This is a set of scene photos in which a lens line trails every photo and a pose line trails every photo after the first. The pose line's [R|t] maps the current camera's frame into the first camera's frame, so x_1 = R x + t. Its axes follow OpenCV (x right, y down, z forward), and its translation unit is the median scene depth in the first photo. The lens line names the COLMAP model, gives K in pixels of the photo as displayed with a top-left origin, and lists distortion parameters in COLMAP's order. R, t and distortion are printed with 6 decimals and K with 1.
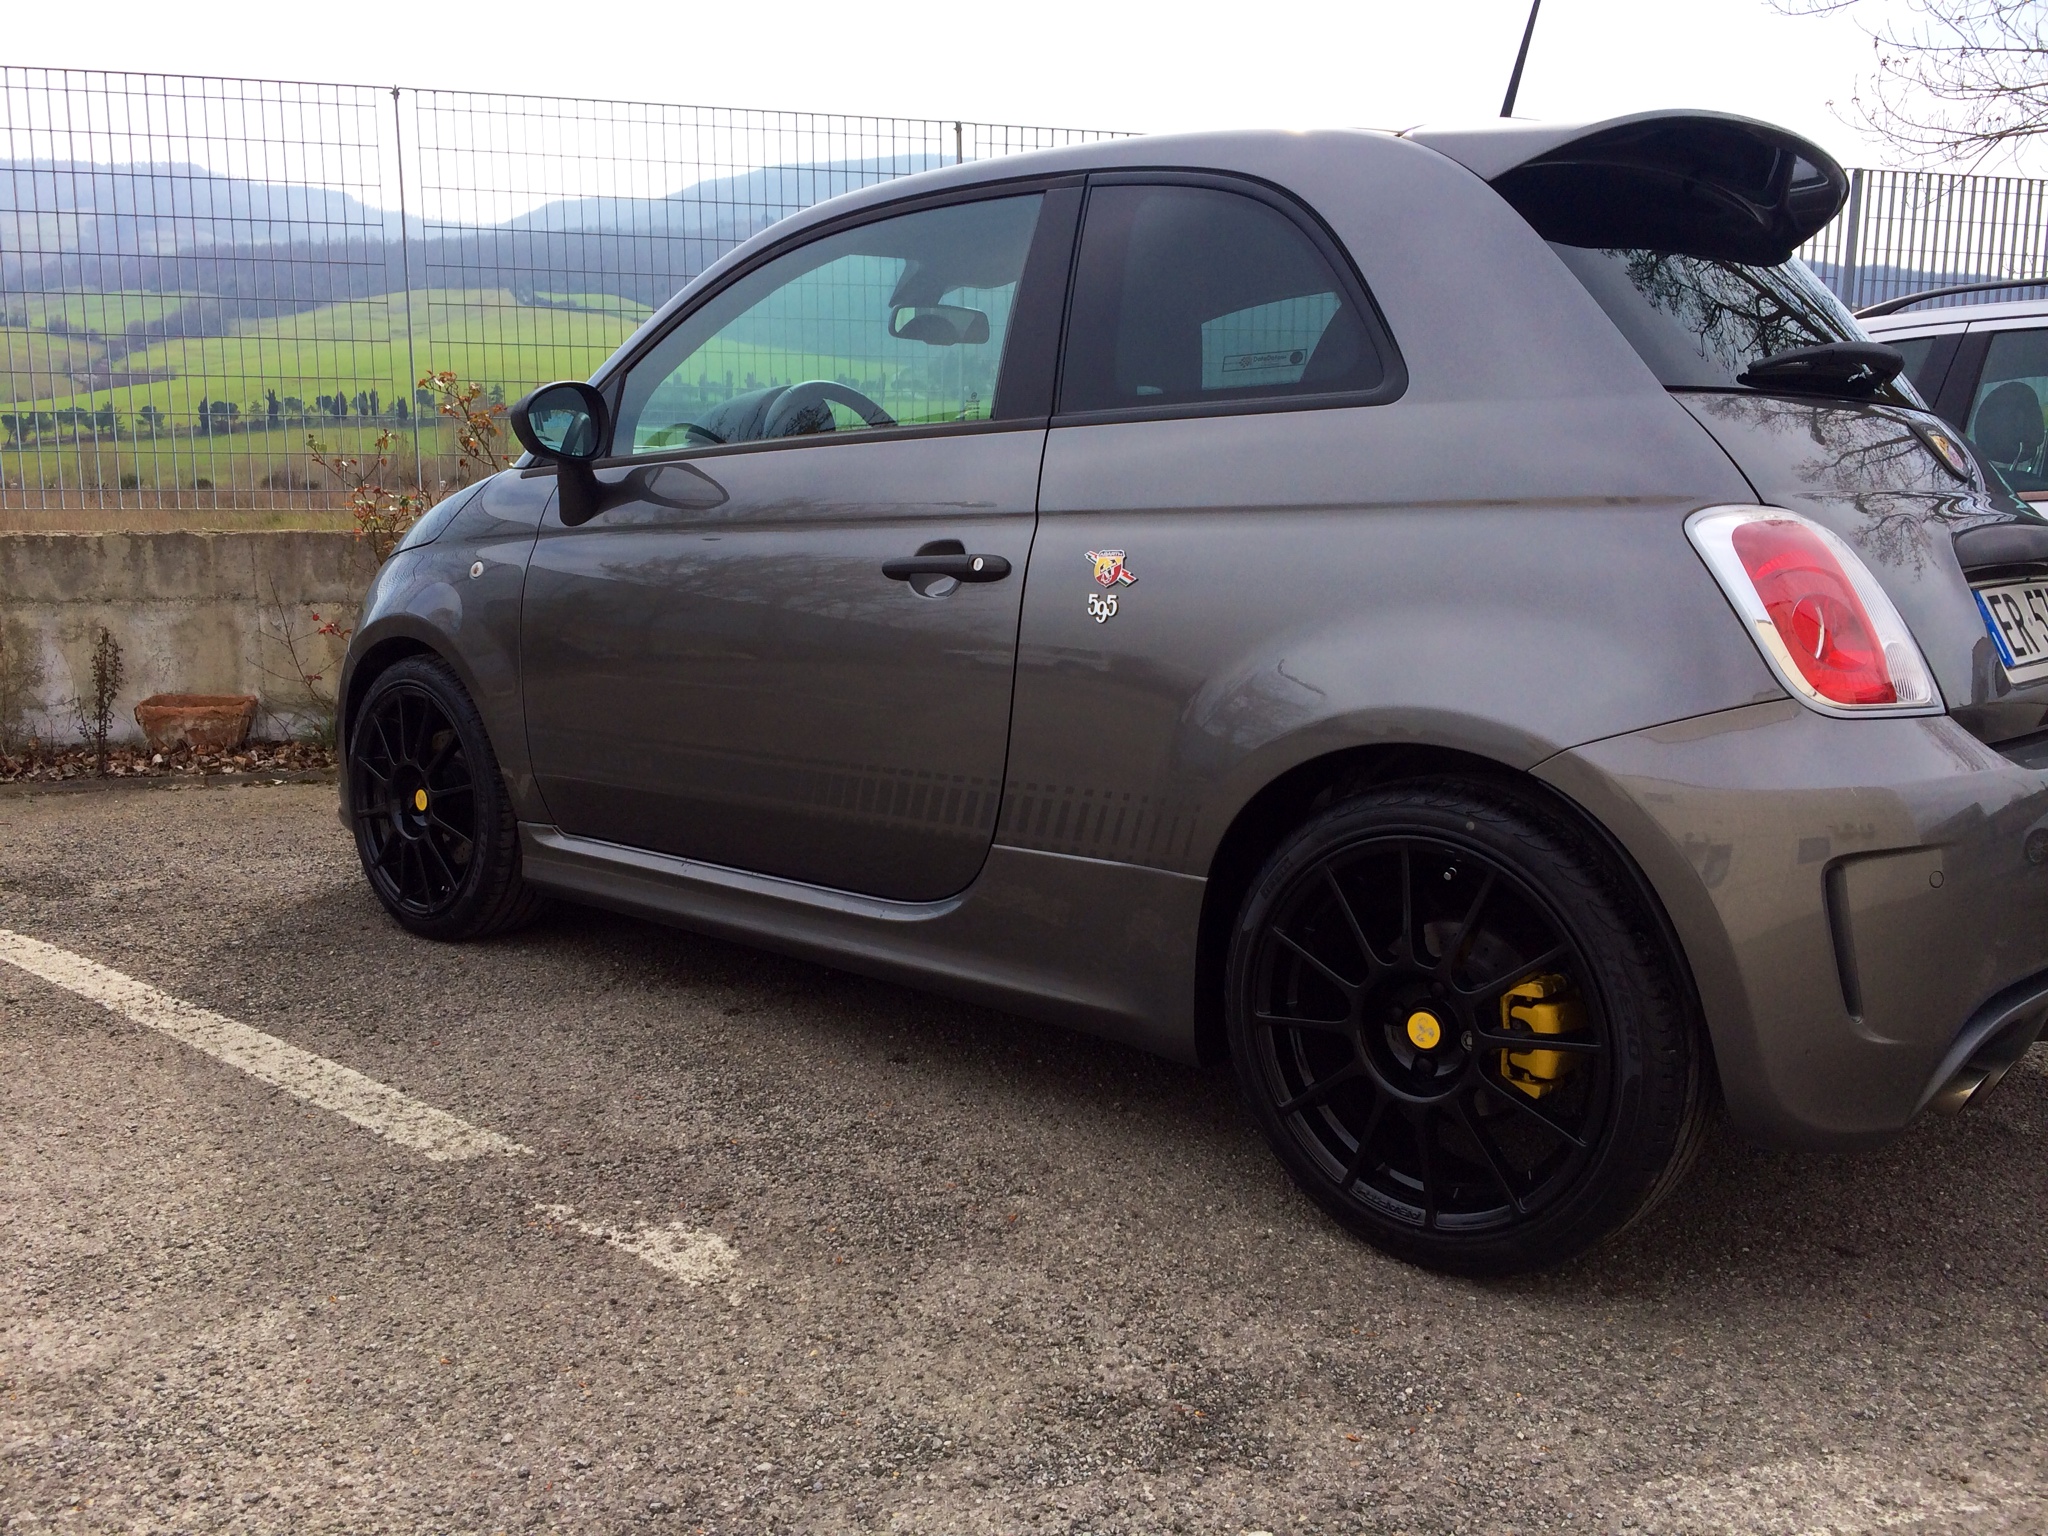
lens RADIAL K [[1701.9, 0, 1029.4], [0, 1701.9, 805.4], [0, 0, 1]] dist [0.092949, -0.150127]
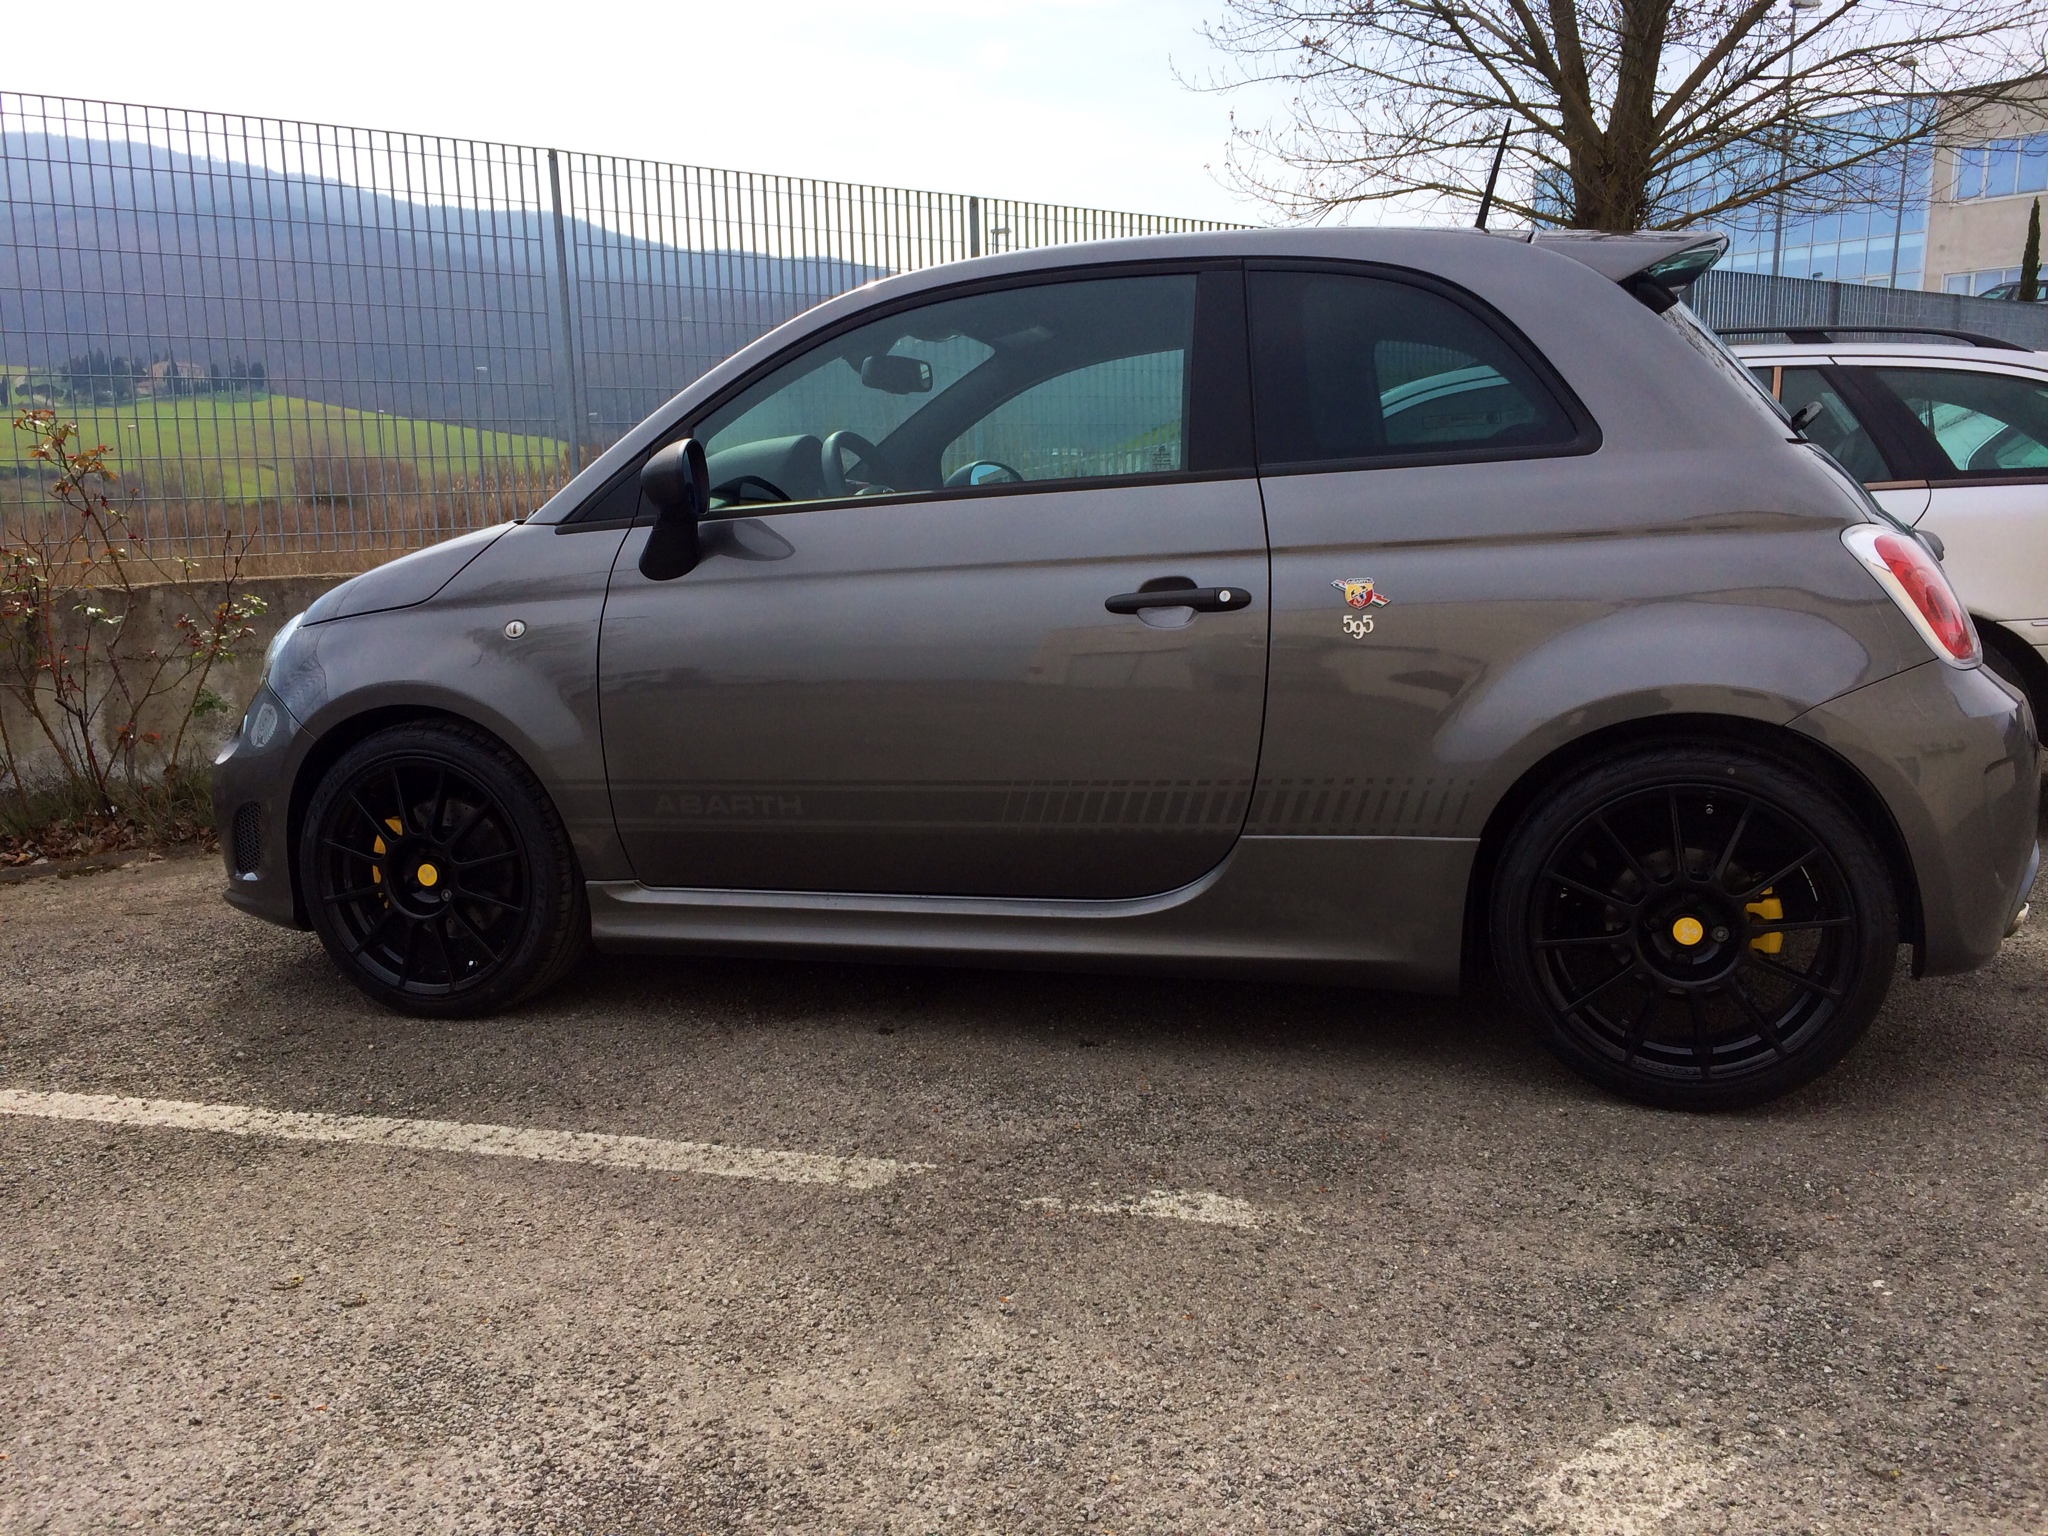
lens RADIAL K [[1701.9, 0, 1029.4], [0, 1701.9, 805.4], [0, 0, 1]] dist [0.092949, -0.150127]
pose [[0.910141, -0.102926, 0.401311, -0.627640], [0.104649, 0.994352, 0.017690, -0.034086], [-0.400865, 0.025896, 0.915771, -0.006413]]
